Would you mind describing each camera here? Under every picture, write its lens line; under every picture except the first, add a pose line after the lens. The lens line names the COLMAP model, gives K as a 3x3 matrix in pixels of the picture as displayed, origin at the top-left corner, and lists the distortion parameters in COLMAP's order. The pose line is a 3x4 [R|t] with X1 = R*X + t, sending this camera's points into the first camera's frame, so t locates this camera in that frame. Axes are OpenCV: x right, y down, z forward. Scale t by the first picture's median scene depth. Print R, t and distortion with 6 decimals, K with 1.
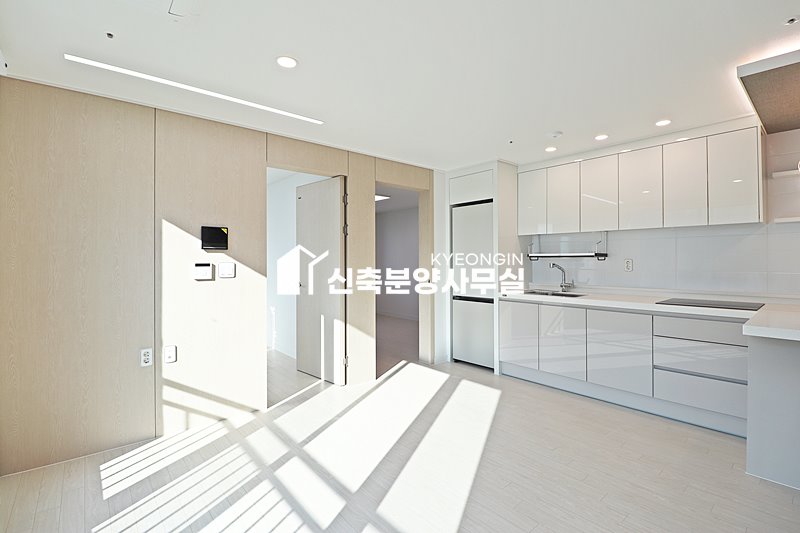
lens RADIAL K [[371.0, 0, 395.4], [0, 371.0, 258.7], [0, 0, 1]] dist [-0.011167, -0.003854]
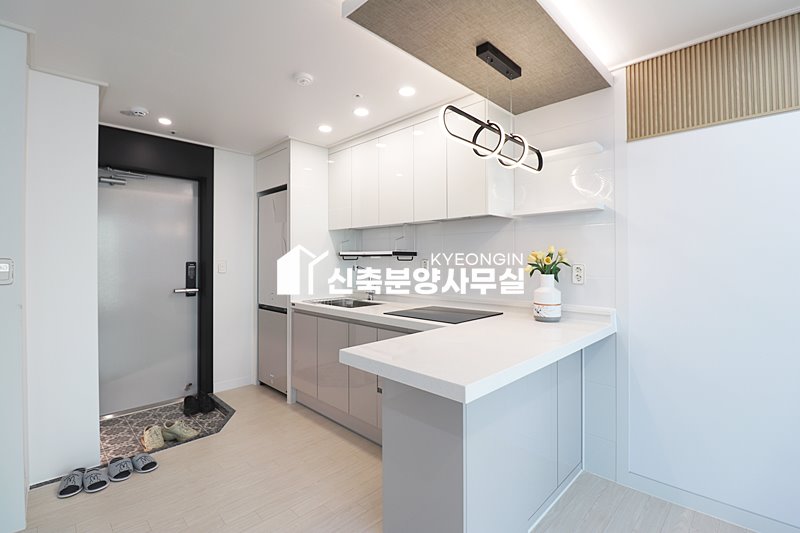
lens RADIAL K [[371.0, 0, 390.1], [0, 371.0, 255.1], [0, 0, 1]] dist [-0.011167, -0.003854]
pose [[0.996461, -0.004799, 0.083917, 0.420538], [0.004779, 0.999988, 0.000440, -0.007568], [-0.083918, -0.000037, 0.996473, 0.181082]]
